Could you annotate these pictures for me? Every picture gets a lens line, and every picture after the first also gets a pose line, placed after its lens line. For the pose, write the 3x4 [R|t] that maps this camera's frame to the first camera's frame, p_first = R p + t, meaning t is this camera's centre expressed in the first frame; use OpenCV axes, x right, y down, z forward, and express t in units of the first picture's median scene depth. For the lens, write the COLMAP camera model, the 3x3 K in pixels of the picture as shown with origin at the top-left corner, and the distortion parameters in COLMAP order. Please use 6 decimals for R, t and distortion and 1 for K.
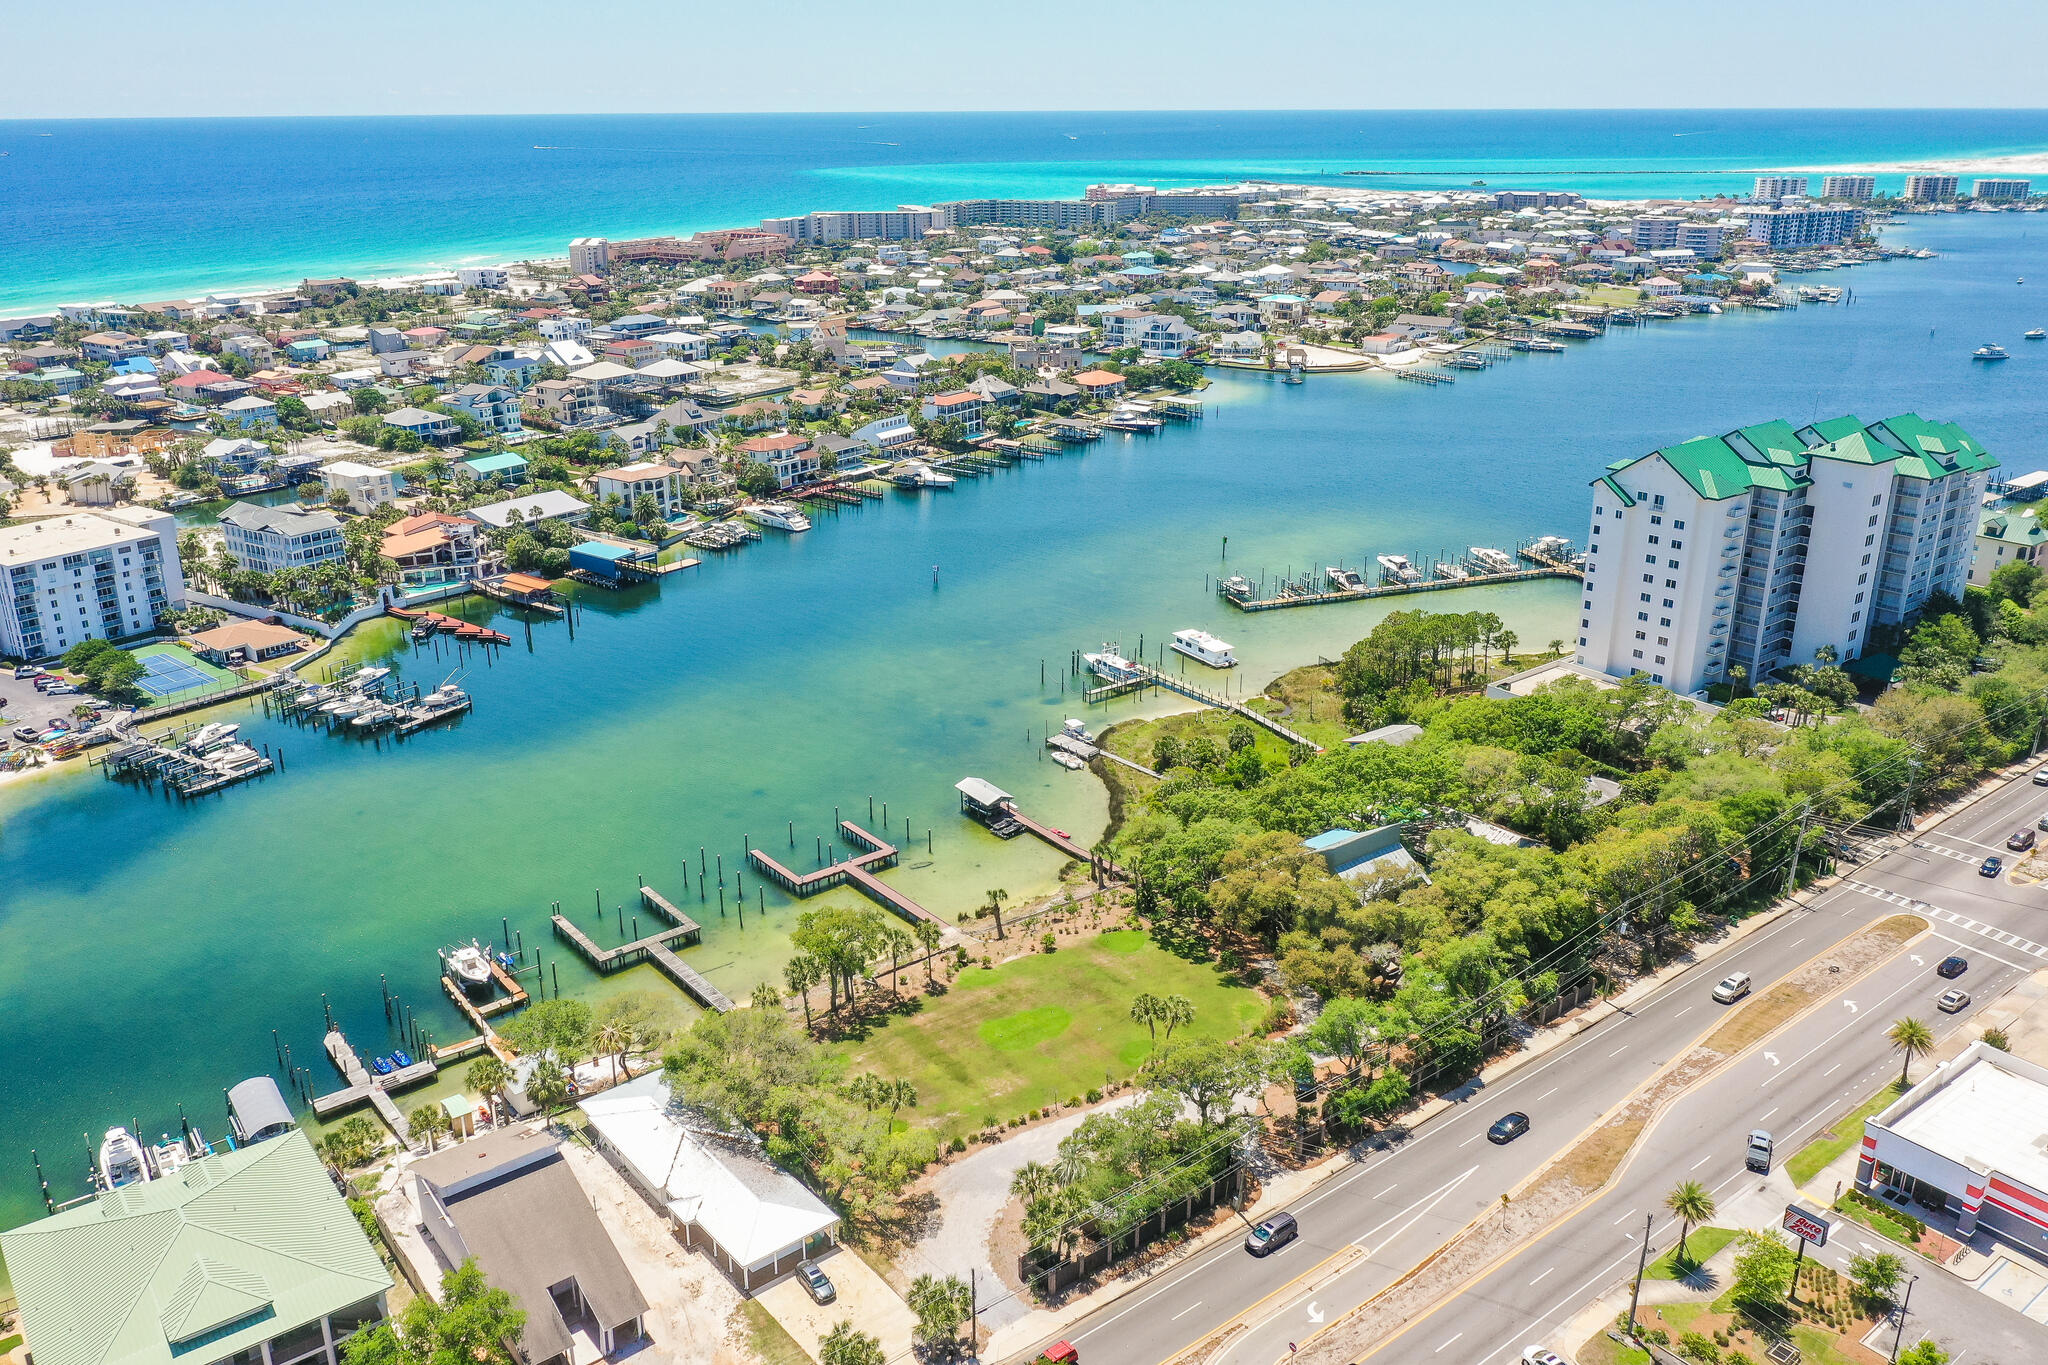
lens RADIAL K [[1603.5, 0, 1016.4], [0, 1603.5, 682.1], [0, 0, 1]] dist [-0.008468, -0.003432]
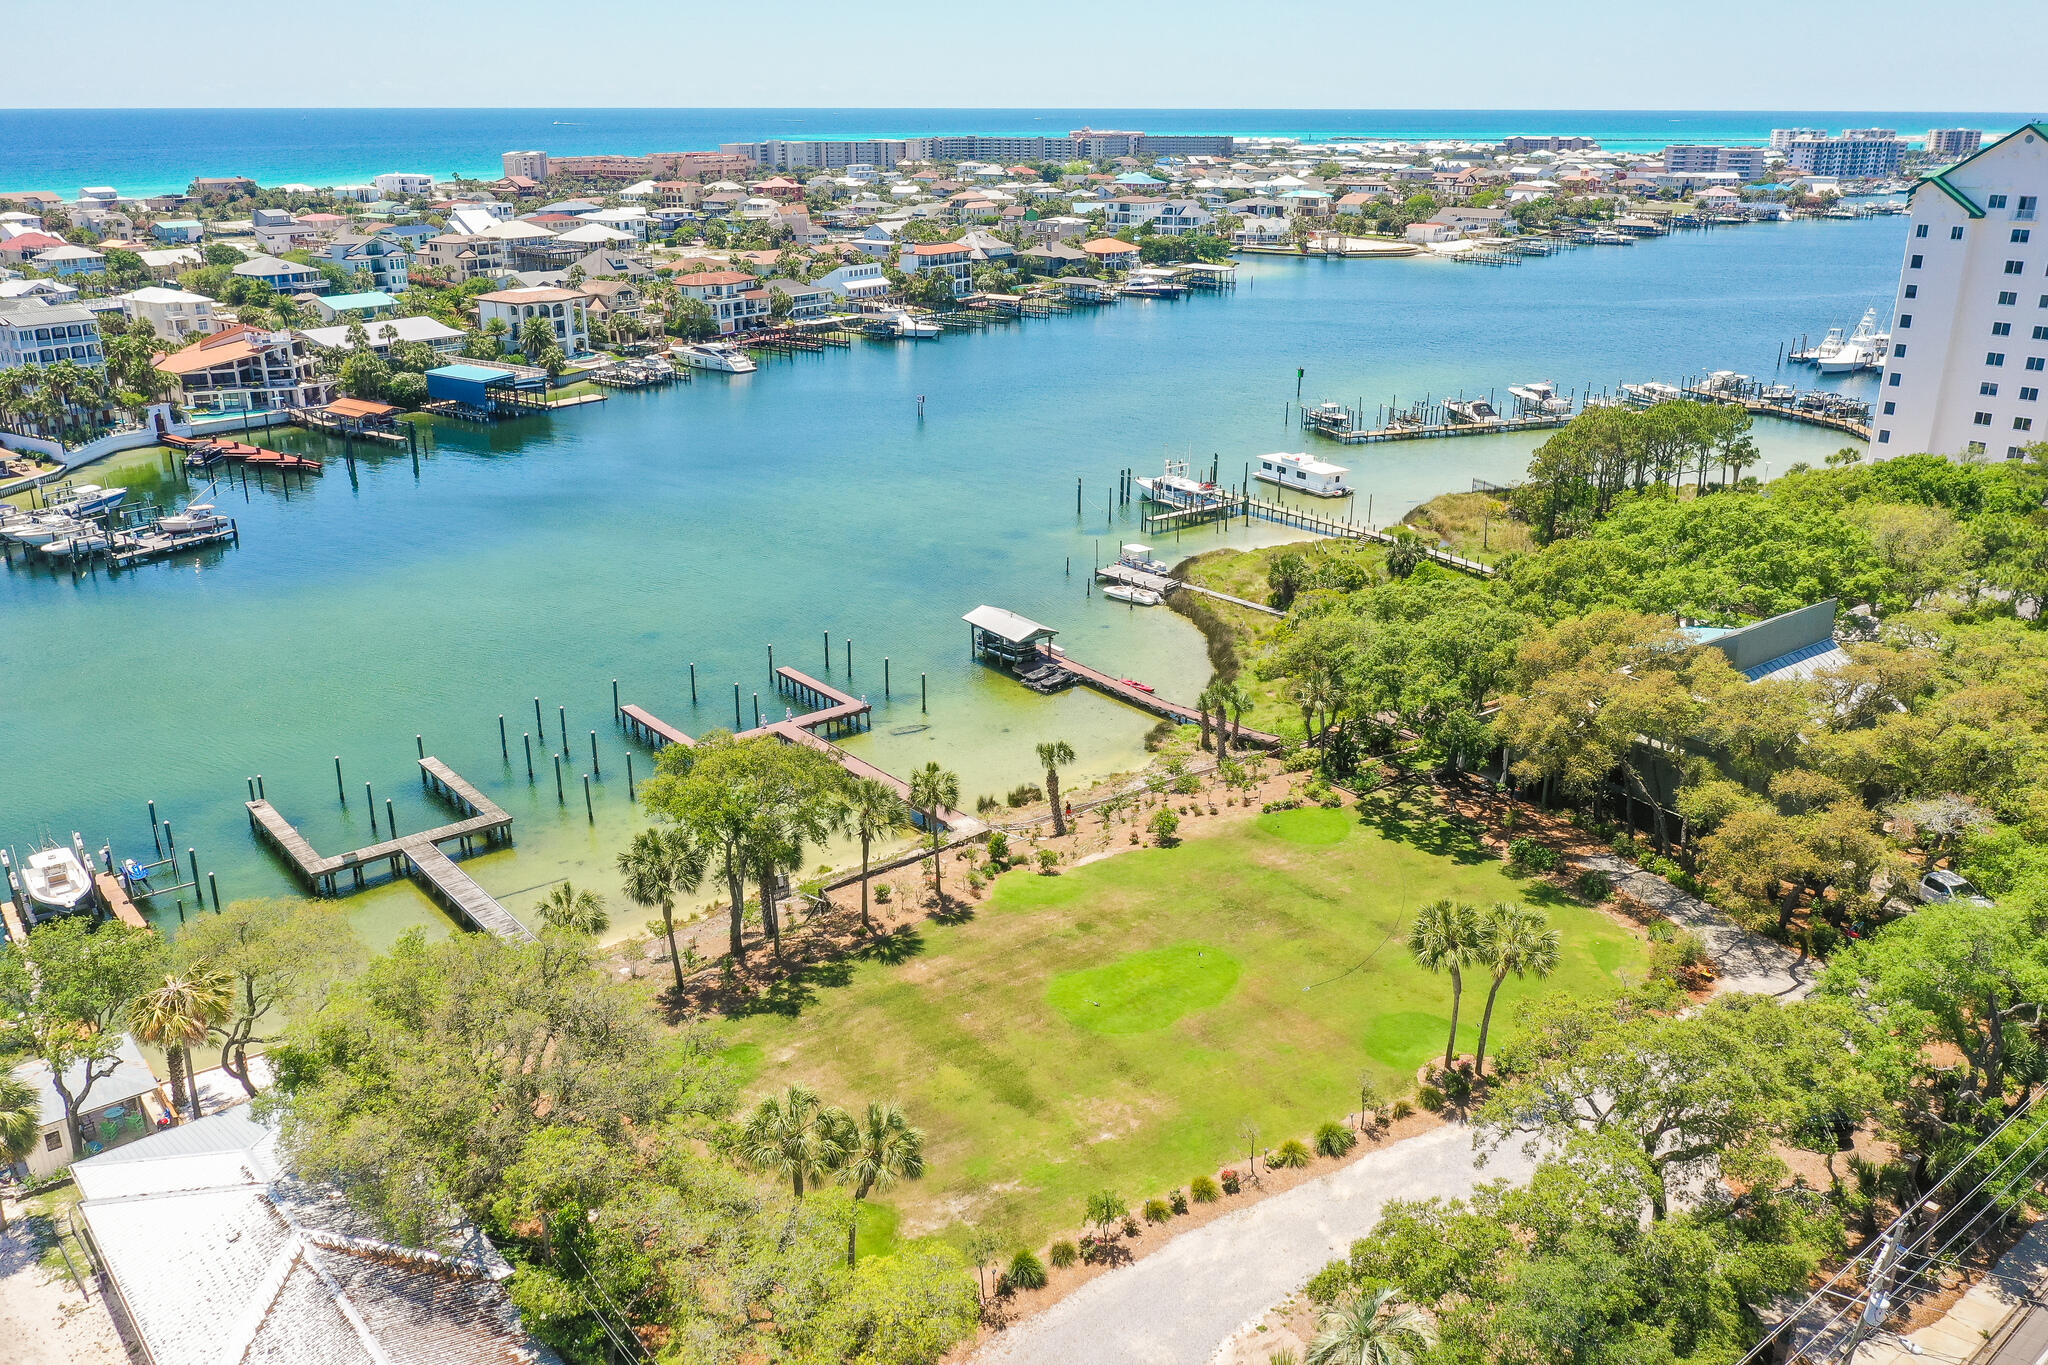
lens RADIAL K [[1603.5, 0, 1016.4], [0, 1603.5, 682.1], [0, 0, 1]] dist [-0.008468, -0.003432]
pose [[0.999833, 0.000542, 0.018273, -0.025233], [-0.000546, 1.000000, 0.000211, 0.078968], [-0.018273, -0.000221, 0.999833, 0.332651]]
